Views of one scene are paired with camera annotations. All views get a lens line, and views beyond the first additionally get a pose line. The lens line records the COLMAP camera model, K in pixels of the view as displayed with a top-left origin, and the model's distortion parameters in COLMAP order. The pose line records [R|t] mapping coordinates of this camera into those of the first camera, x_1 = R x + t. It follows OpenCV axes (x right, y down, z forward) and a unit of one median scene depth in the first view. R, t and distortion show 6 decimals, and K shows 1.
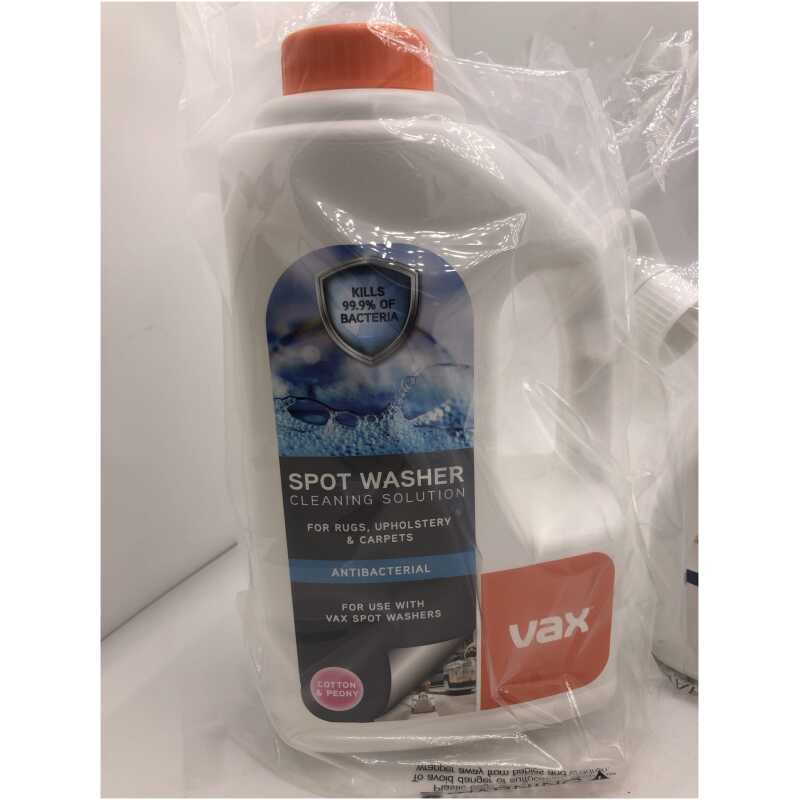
lens RADIAL K [[706.2, 0, 395.1], [0, 706.2, 401.4], [0, 0, 1]] dist [-0.012562, -0.031672]
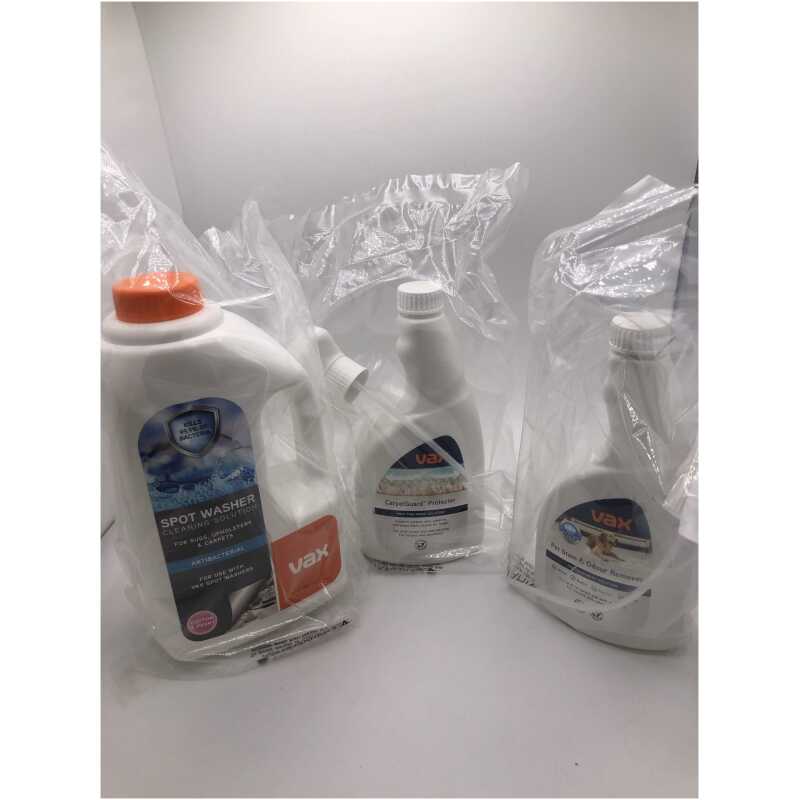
lens RADIAL K [[706.2, 0, 397.7], [0, 706.2, 397.7], [0, 0, 1]] dist [-0.012562, -0.031672]
pose [[0.909912, -0.183125, 0.372189, -0.207876], [0.131368, 0.978307, 0.160184, -0.410180], [-0.393449, -0.096859, 0.914230, -0.858025]]
